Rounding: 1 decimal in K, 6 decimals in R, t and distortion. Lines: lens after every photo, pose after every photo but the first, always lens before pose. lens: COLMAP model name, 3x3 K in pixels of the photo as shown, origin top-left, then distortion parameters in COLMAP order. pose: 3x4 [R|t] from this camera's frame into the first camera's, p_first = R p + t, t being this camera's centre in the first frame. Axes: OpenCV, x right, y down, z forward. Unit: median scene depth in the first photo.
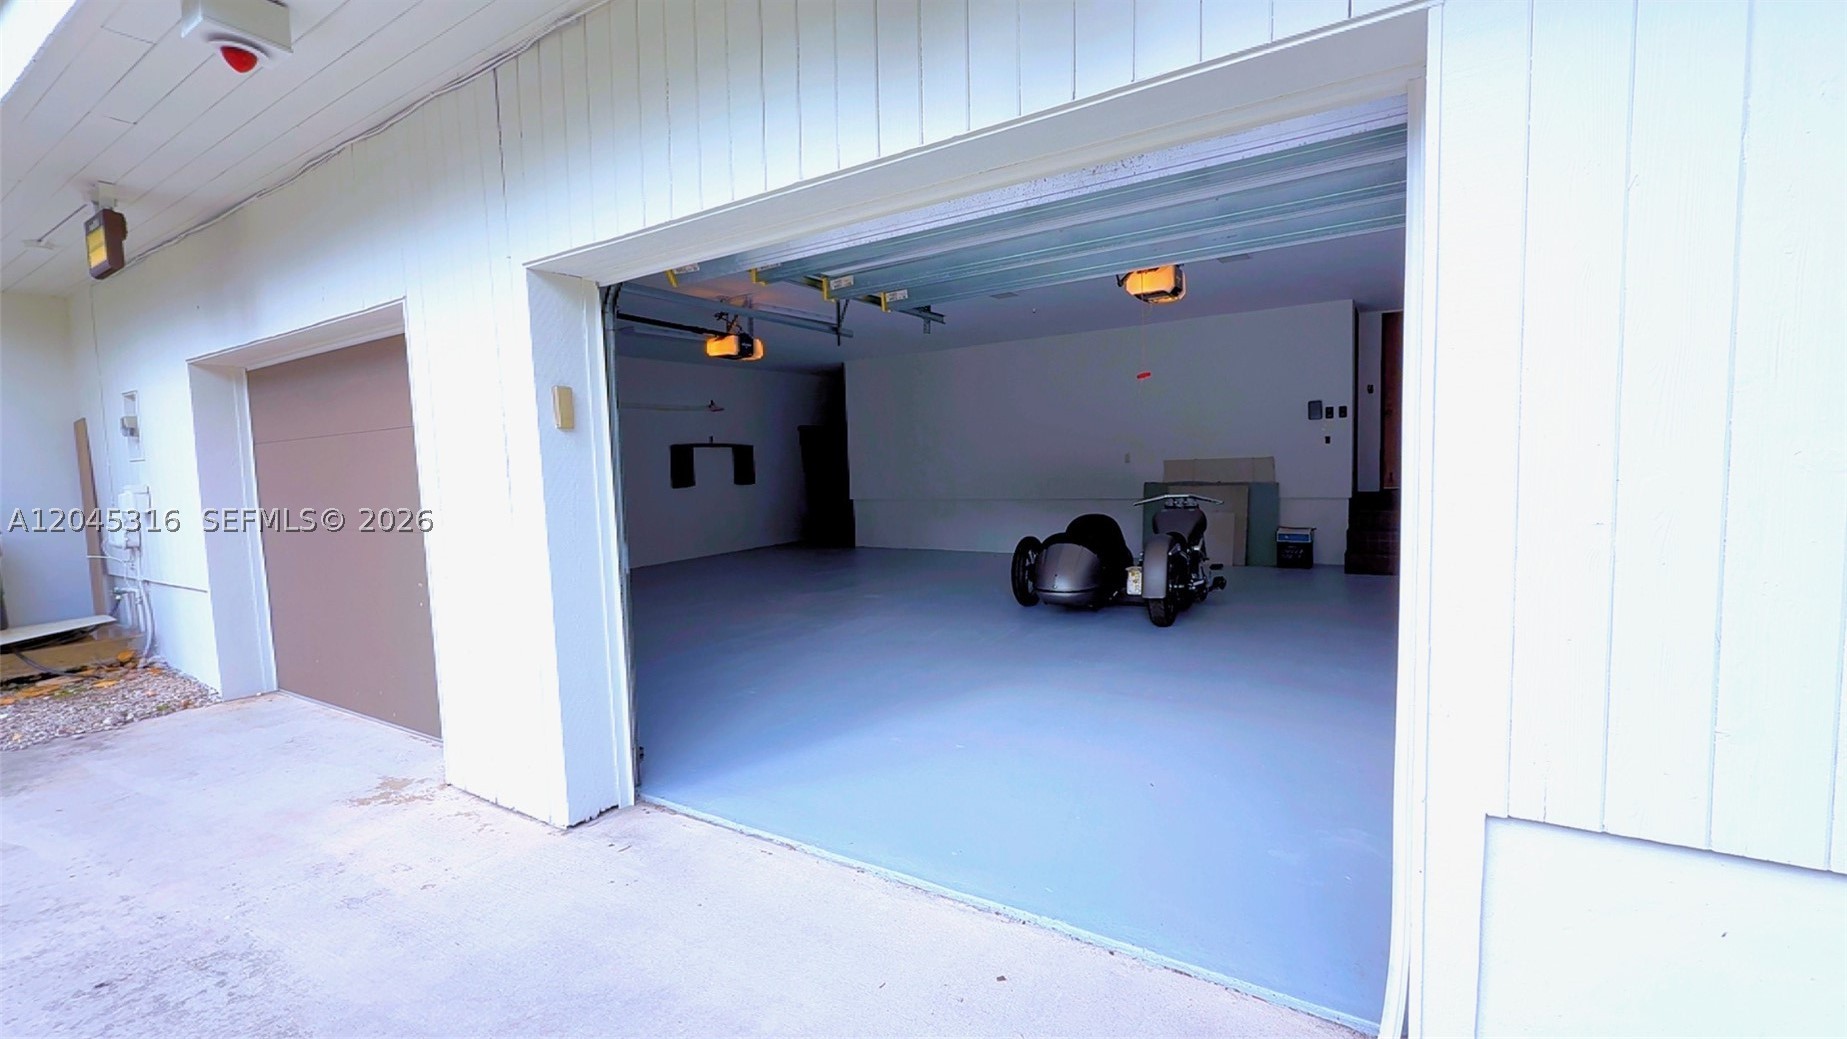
lens RADIAL K [[704.6, 0, 925.5], [0, 704.6, 508.6], [0, 0, 1]] dist [0.001737, -0.000003]
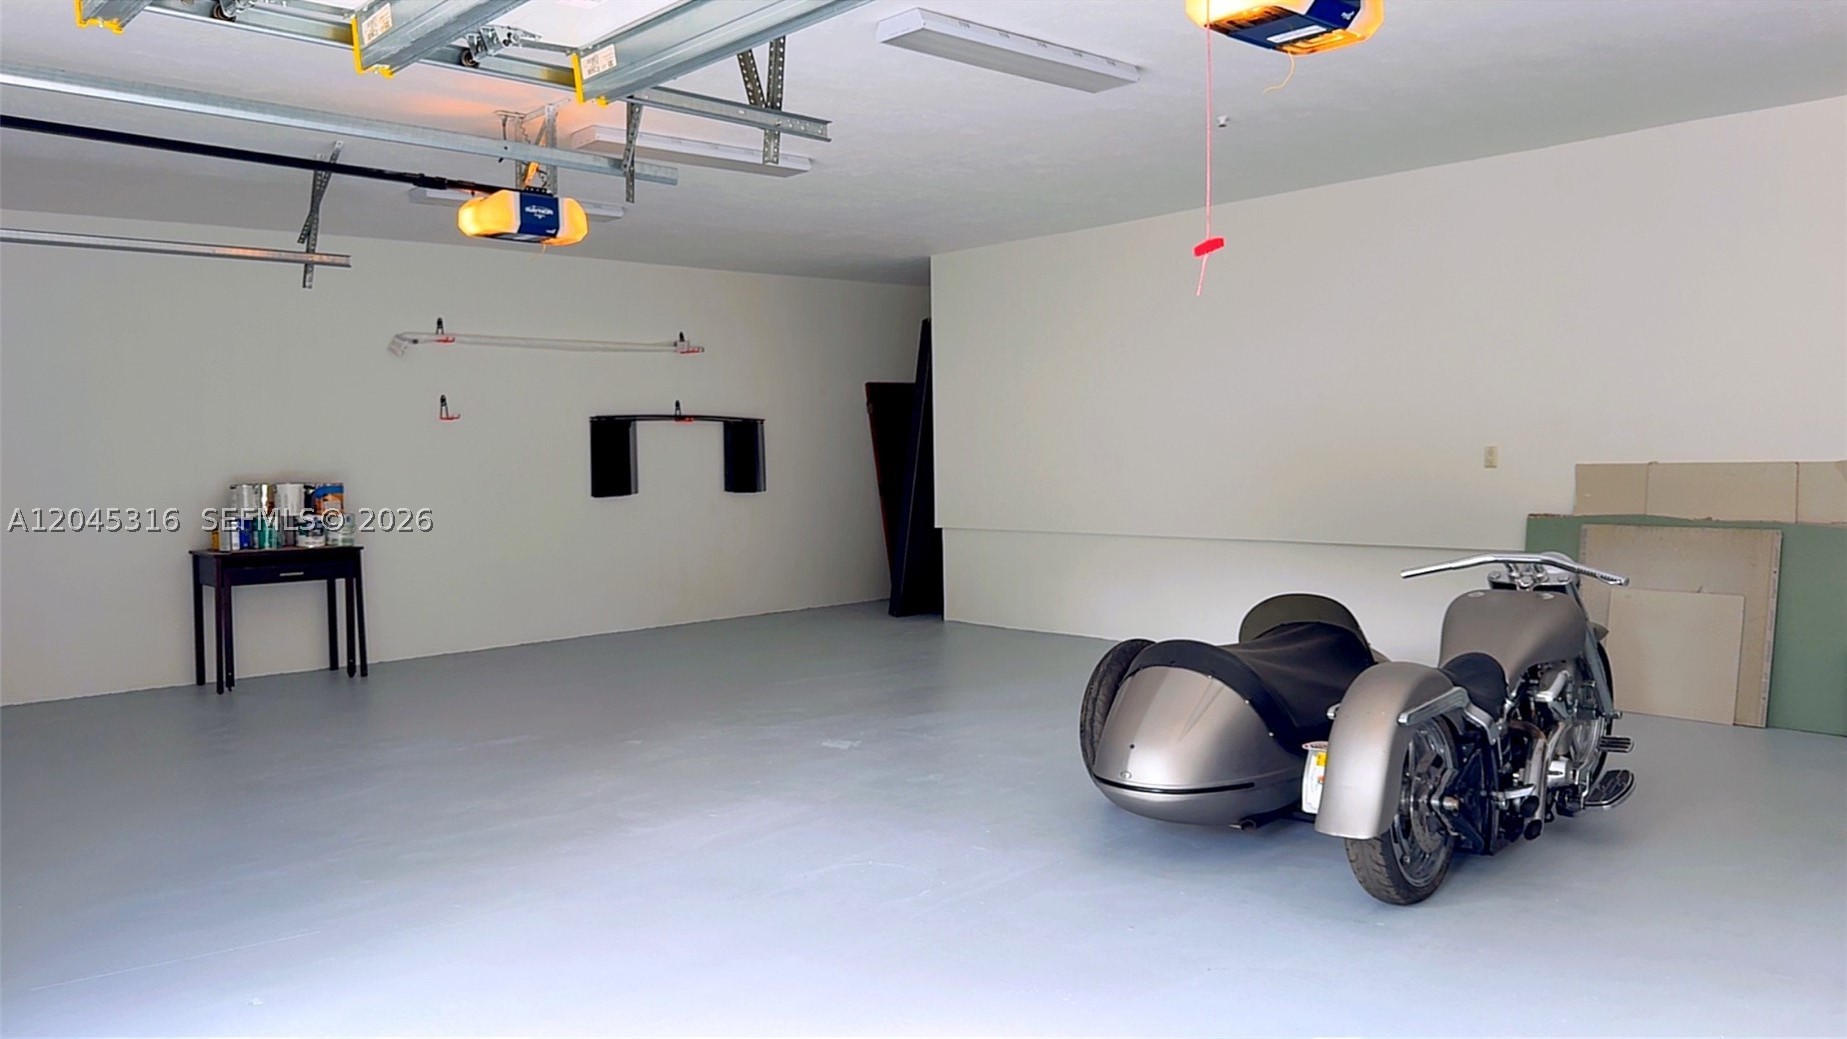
lens RADIAL K [[1286.2, 0, 923.5], [0, 1286.2, 519.5], [0, 0, 1]] dist [0.049009, -0.000908]
pose [[0.973242, 0.029213, -0.227918, 0.194935], [-0.031639, 0.999475, -0.006997, -0.024051], [0.227594, 0.014020, 0.973655, 0.194825]]
